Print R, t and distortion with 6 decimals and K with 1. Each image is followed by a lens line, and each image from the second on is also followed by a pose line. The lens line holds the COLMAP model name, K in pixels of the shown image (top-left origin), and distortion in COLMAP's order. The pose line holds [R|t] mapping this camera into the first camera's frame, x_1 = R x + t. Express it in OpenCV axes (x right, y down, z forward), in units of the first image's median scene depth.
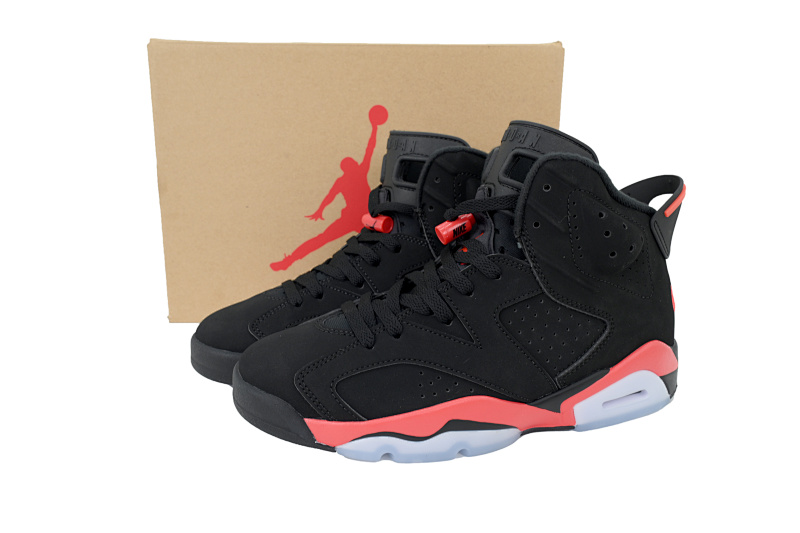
lens RADIAL K [[630.4, 0, 400.2], [0, 630.4, 270.9], [0, 0, 1]] dist [-0.003962, -0.004415]
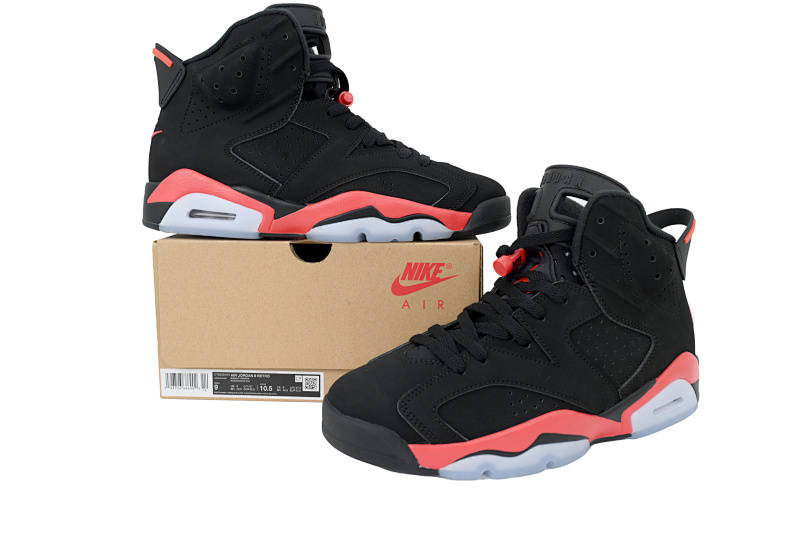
lens RADIAL K [[630.4, 0, 397.7], [0, 630.4, 263.0], [0, 0, 1]] dist [-0.003962, -0.004415]
pose [[0.988200, -0.046896, 0.145814, -0.298820], [0.060389, 0.994151, -0.089532, 0.023844], [-0.140762, 0.097281, 0.985252, -0.066527]]
